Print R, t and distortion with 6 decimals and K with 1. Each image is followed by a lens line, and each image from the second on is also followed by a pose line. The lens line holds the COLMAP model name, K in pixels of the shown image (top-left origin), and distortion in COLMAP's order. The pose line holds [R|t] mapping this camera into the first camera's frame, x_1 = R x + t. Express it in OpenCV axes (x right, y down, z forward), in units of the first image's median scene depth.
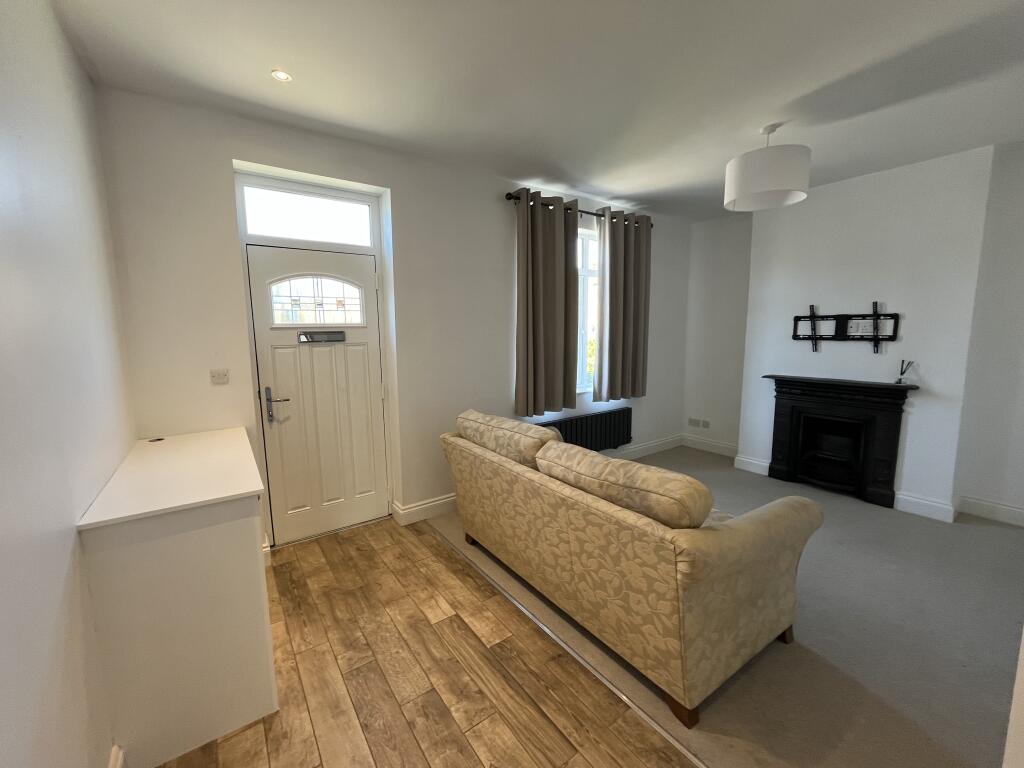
lens RADIAL K [[413.2, 0, 512.4], [0, 413.2, 382.8], [0, 0, 1]] dist [-0.007773, 0.000598]
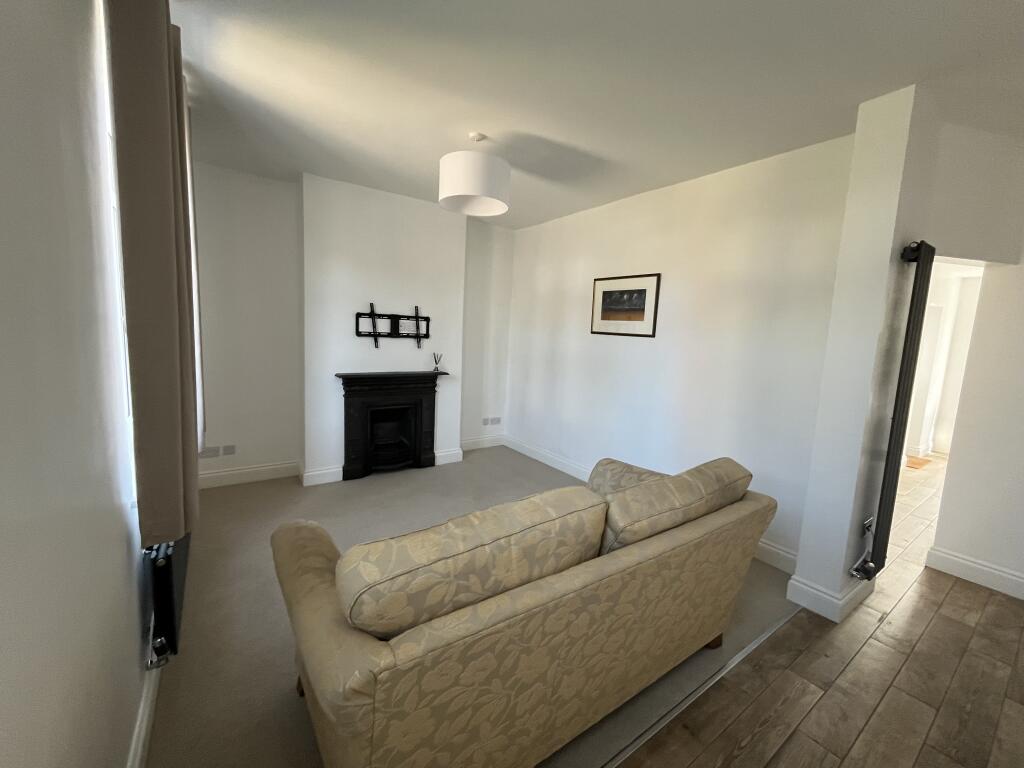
lens RADIAL K [[413.2, 0, 508.3], [0, 413.2, 380.1], [0, 0, 1]] dist [-0.007773, 0.000598]
pose [[0.010817, -0.106106, 0.994296, -0.354289], [0.083364, 0.990988, 0.104846, -0.083889], [-0.996460, 0.081754, 0.019565, 0.709893]]
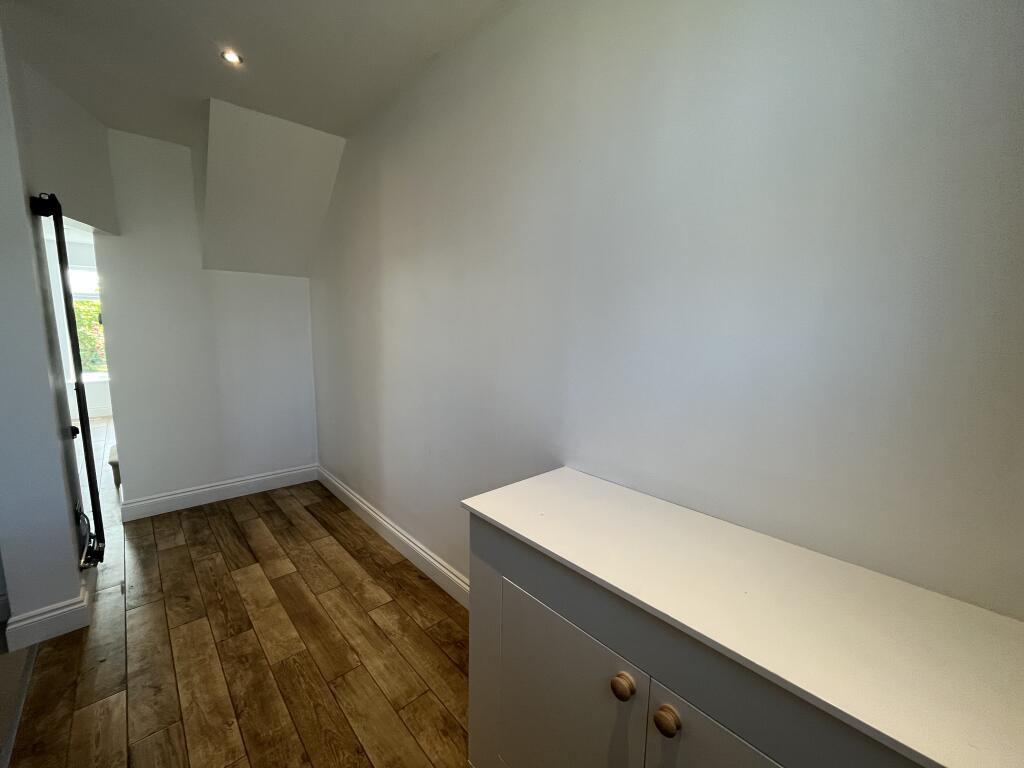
lens RADIAL K [[413.2, 0, 511.4], [0, 413.2, 384.6], [0, 0, 1]] dist [-0.007773, 0.000598]
pose [[-0.991813, 0.013732, -0.126961, -0.267602], [-0.021522, 0.962004, 0.272184, -0.089283], [0.125875, 0.272688, -0.953833, 0.769674]]
